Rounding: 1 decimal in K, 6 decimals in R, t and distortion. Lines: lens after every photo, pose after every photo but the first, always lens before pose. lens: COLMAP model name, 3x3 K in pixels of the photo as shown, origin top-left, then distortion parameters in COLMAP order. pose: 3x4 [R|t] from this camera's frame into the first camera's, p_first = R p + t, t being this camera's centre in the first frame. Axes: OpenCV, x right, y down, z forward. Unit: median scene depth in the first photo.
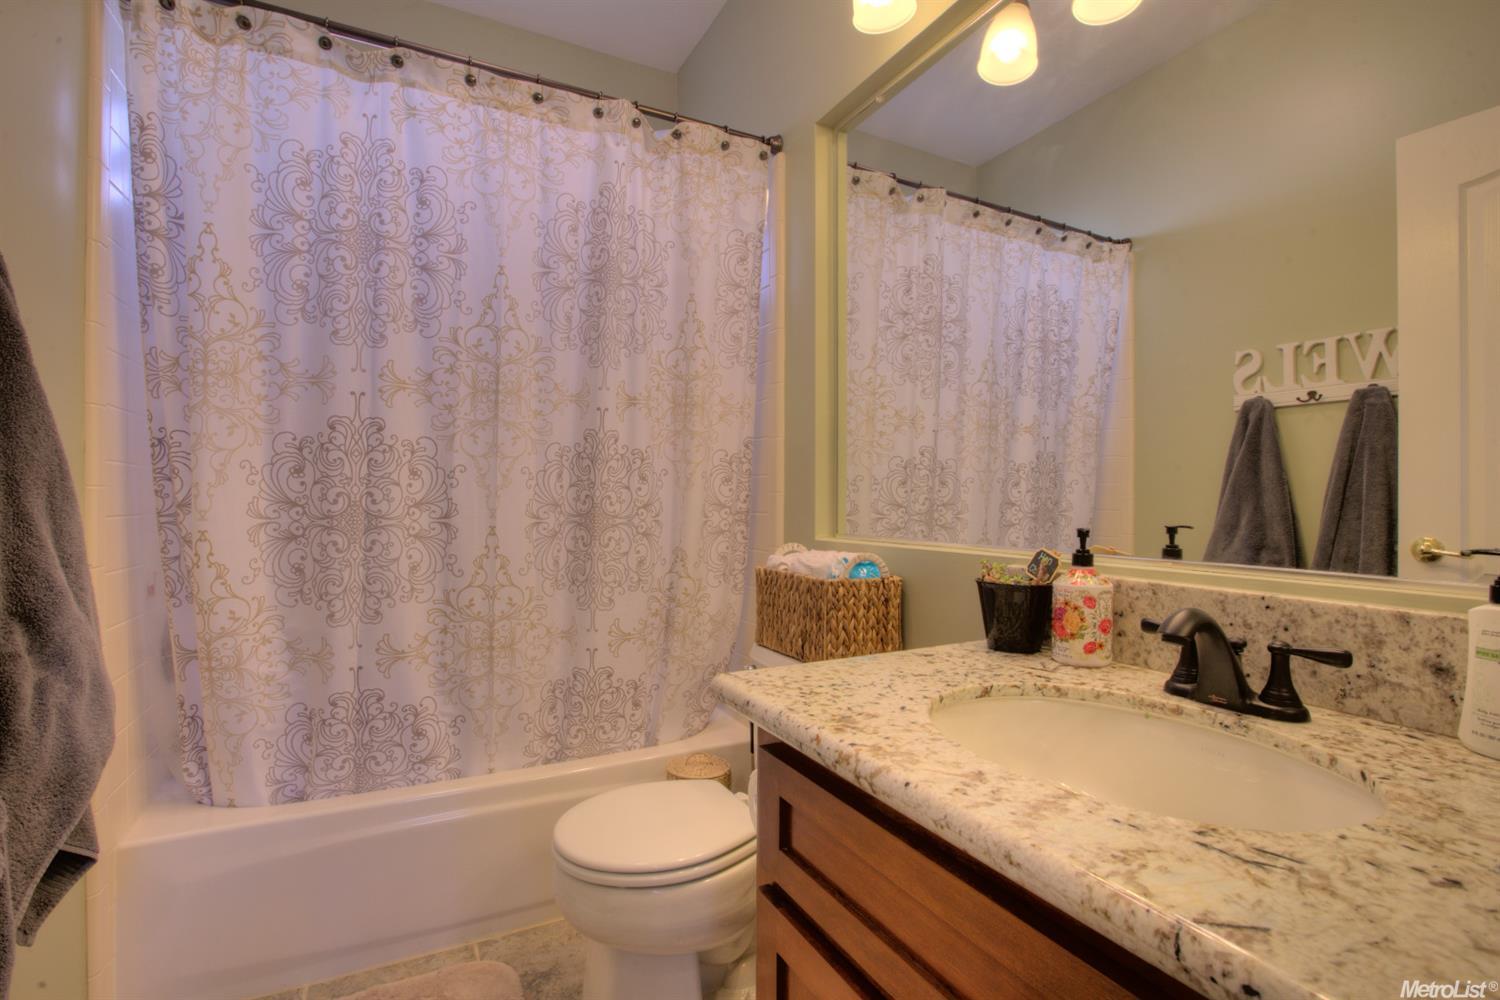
lens RADIAL K [[692.7, 0, 750.0], [0, 692.7, 500.0], [0, 0, 1]] dist [-0.059233, 0.021325]
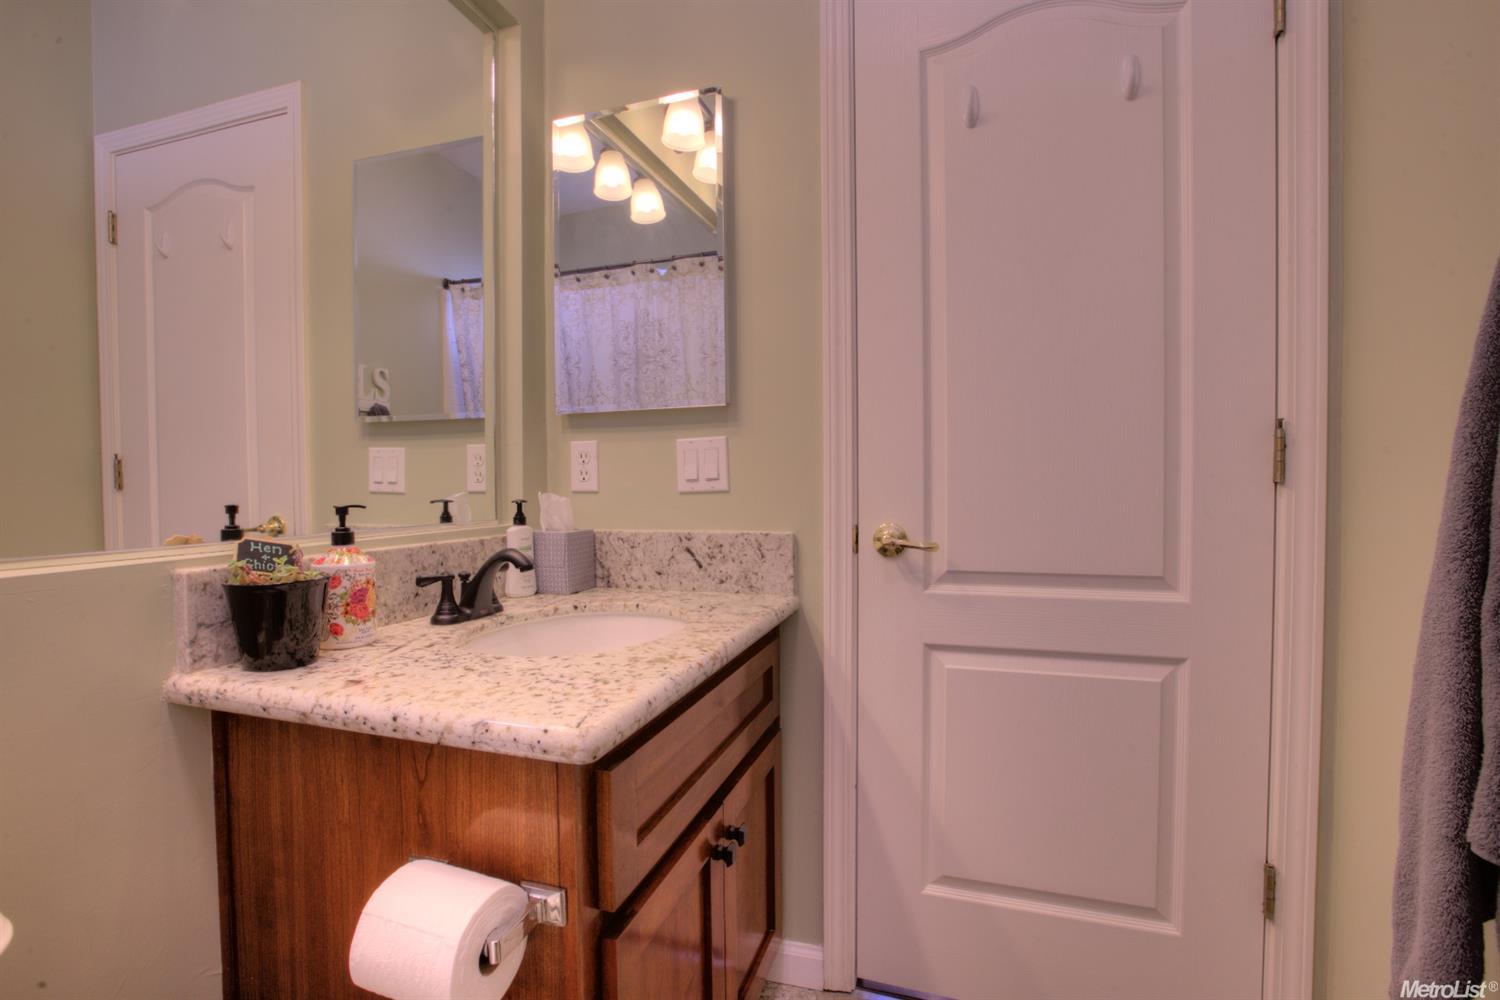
lens RADIAL K [[692.7, 0, 750.0], [0, 692.7, 500.0], [0, 0, 1]] dist [-0.059233, 0.021325]
pose [[-0.701742, -0.020550, 0.712135, -0.722752], [0.004151, 0.999449, 0.032931, 0.004855], [-0.712419, 0.026066, -0.701270, 1.526290]]
